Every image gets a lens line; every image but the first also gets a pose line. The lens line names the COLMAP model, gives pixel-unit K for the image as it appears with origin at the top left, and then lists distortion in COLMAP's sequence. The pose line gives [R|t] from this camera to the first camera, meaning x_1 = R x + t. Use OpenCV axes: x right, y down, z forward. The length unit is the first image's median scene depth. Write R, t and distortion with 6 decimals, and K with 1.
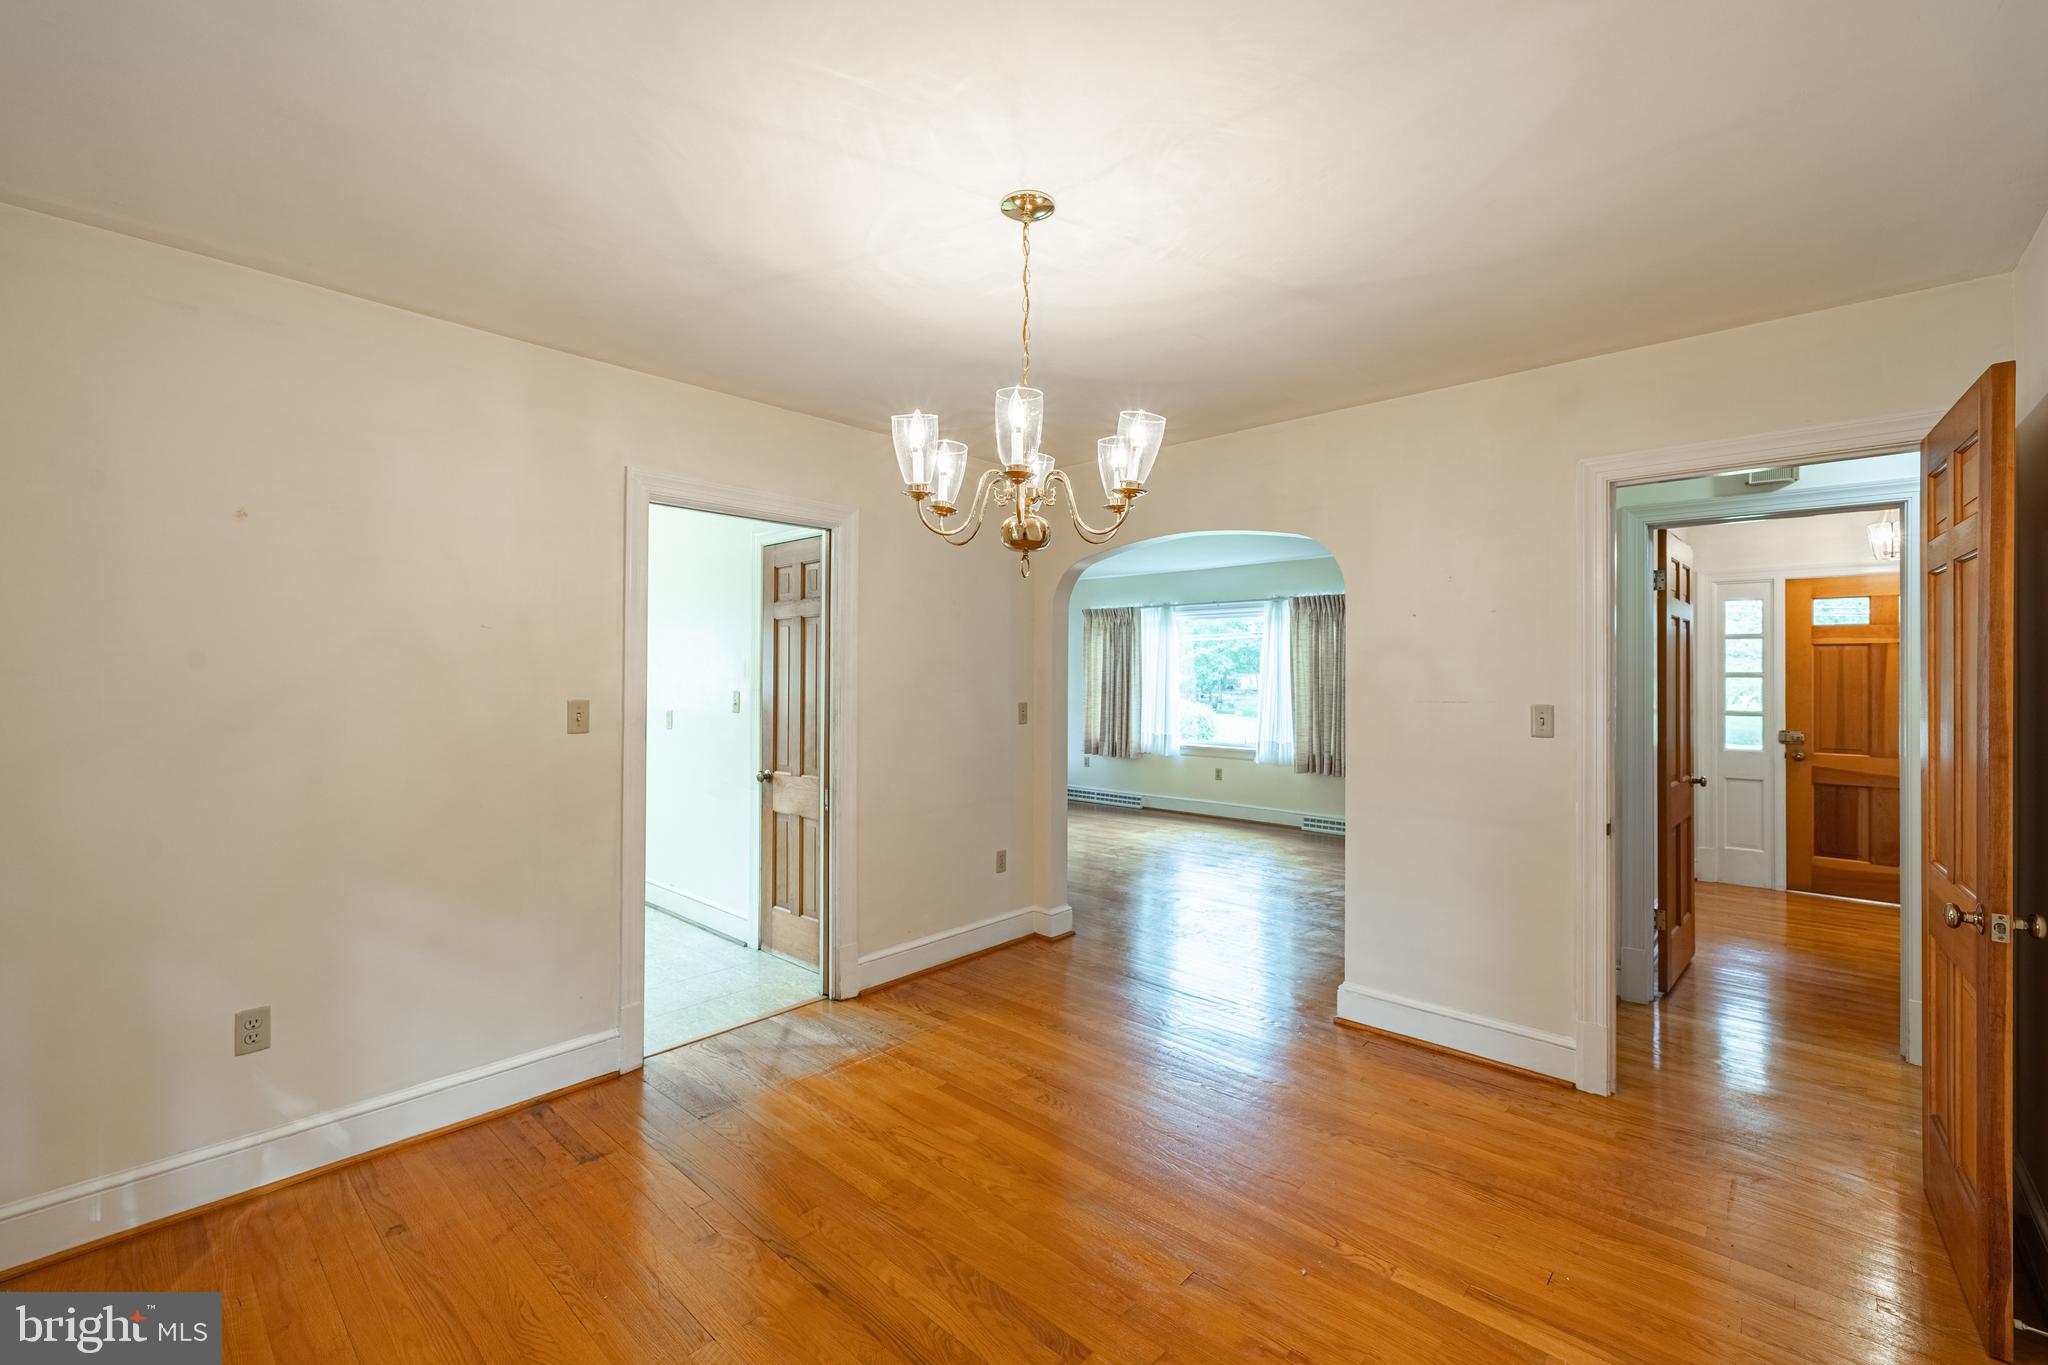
lens RADIAL K [[872.9, 0, 1024.7], [0, 872.9, 667.9], [0, 0, 1]] dist [0.000885, 0.000160]
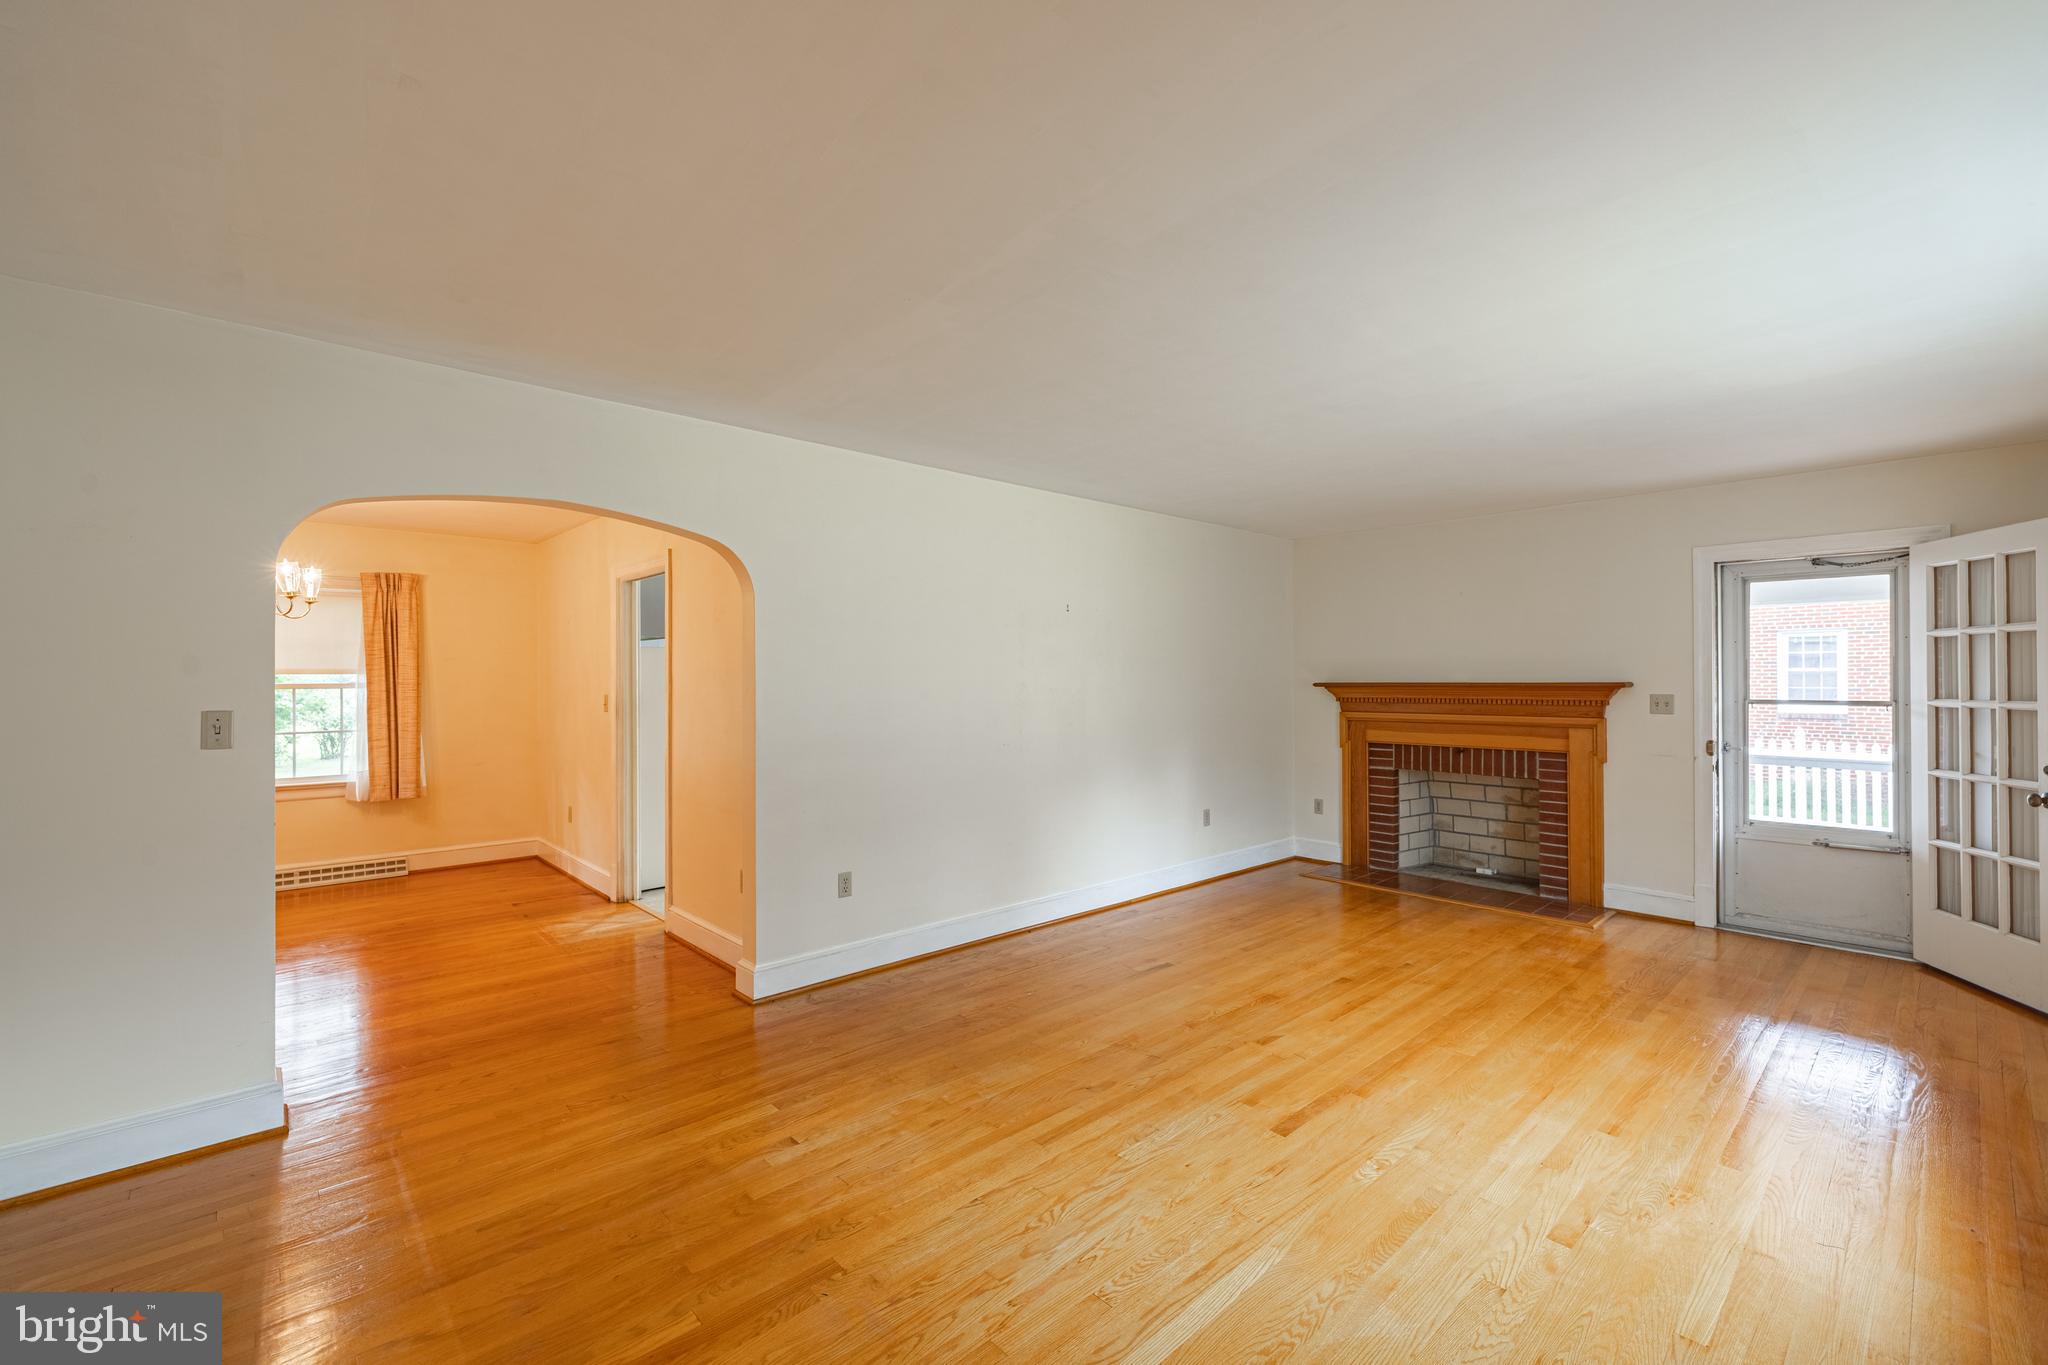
lens RADIAL K [[852.5, 0, 996.8], [0, 852.5, 677.9], [0, 0, 1]] dist [0.001296, 0.000145]
pose [[-0.094929, -0.007575, -0.995455, 0.432041], [0.007592, 0.999936, -0.008333, 0.009183], [0.995455, -0.008349, -0.094865, 0.693911]]
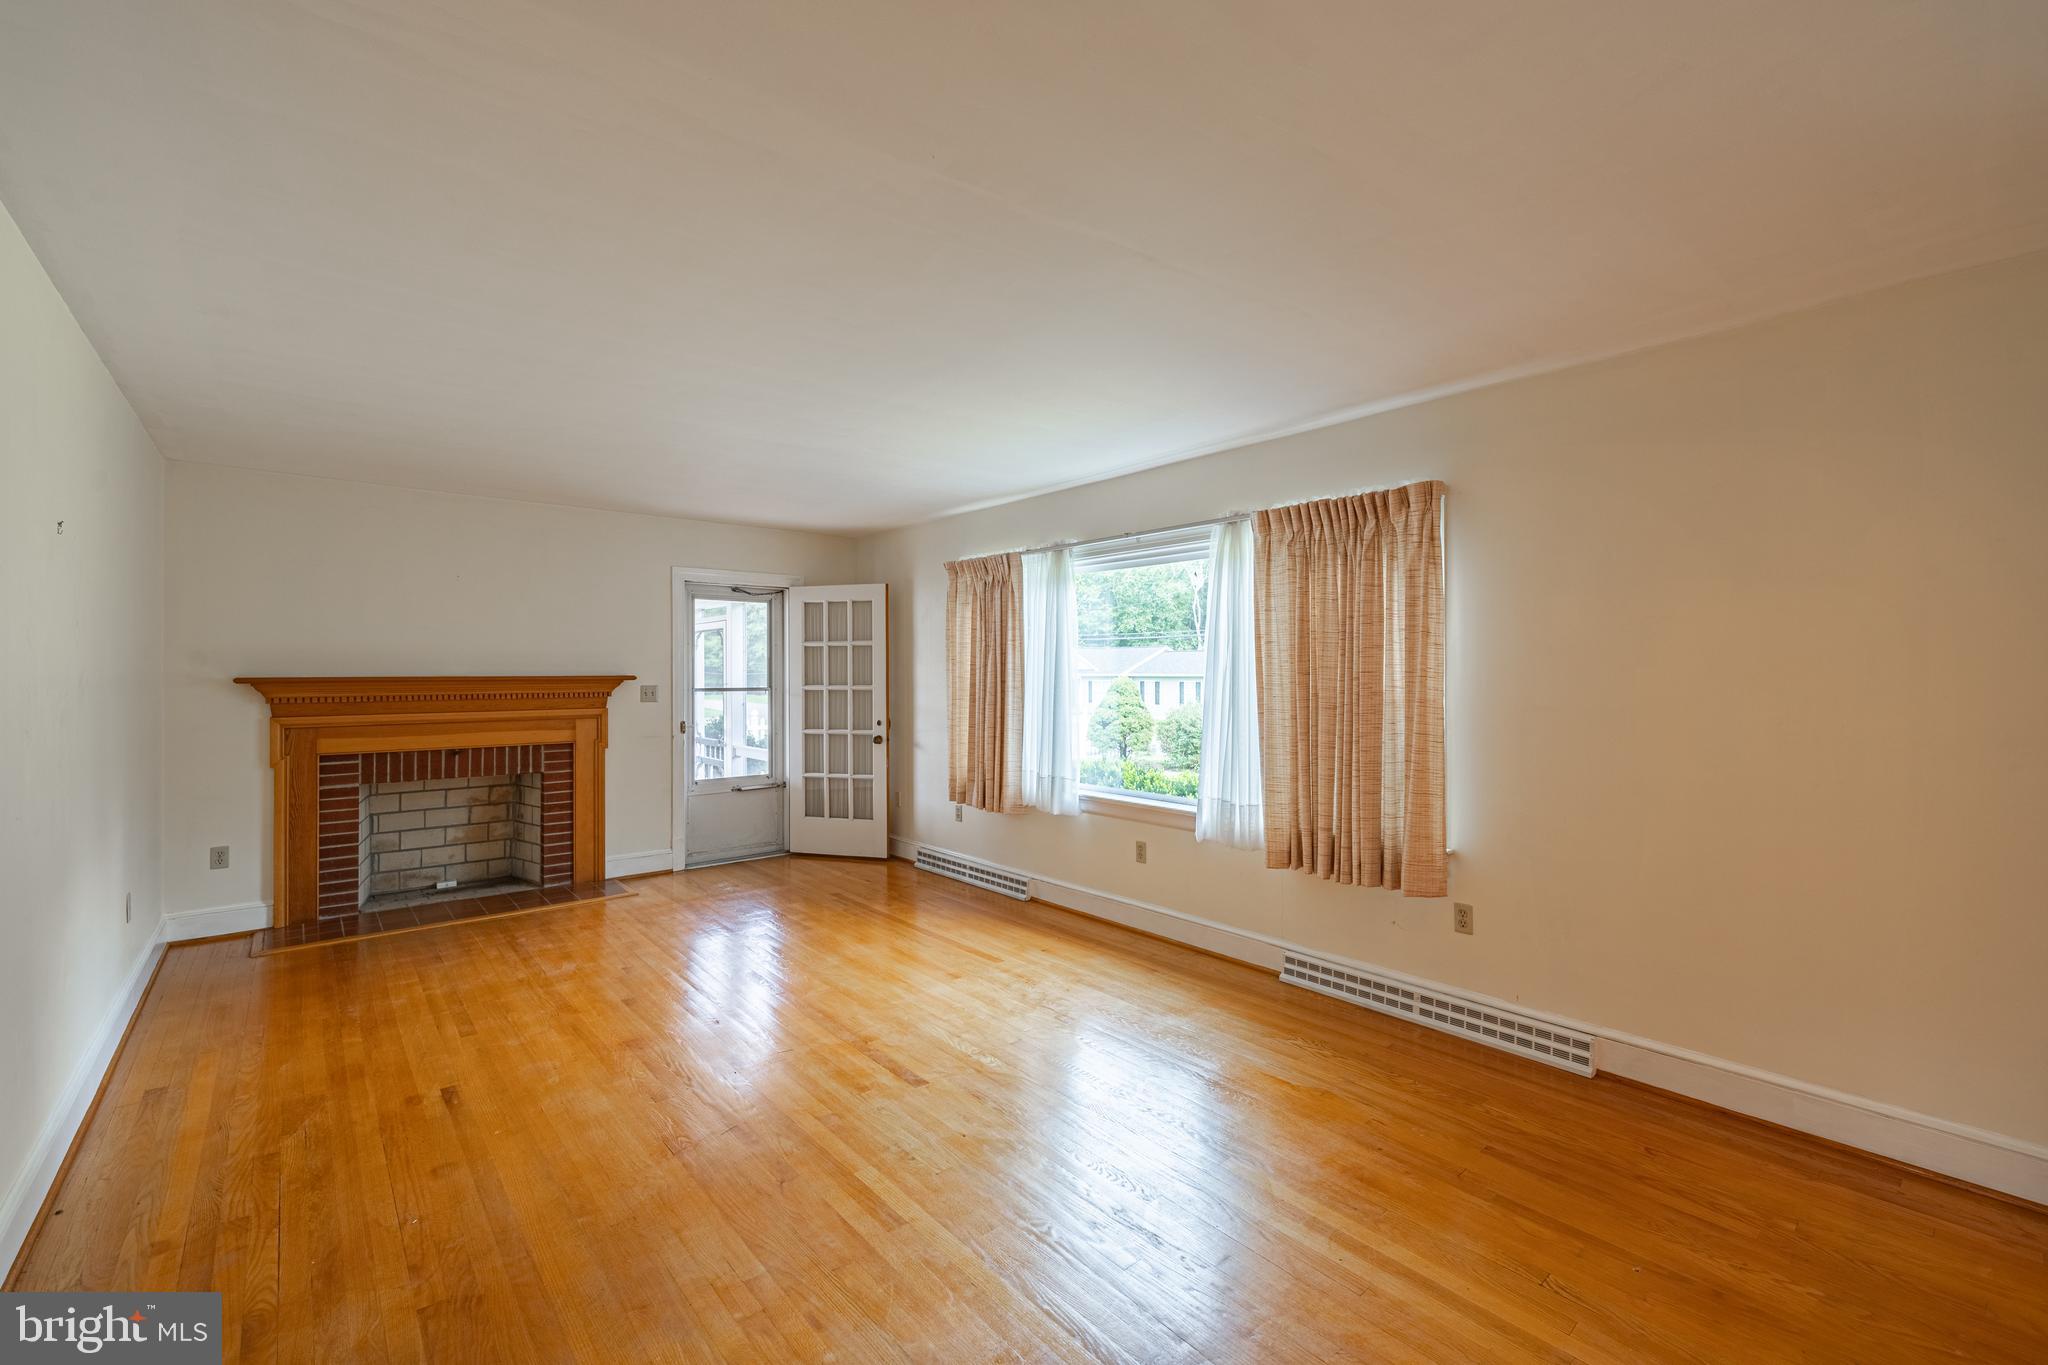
lens RADIAL K [[872.9, 0, 1024.7], [0, 872.9, 667.9], [0, 0, 1]] dist [0.000885, 0.000160]
pose [[0.993242, -0.006716, -0.115865, 0.205434], [0.007067, 0.999972, 0.002617, 0.005142], [0.115844, -0.003419, 0.993262, 0.434796]]
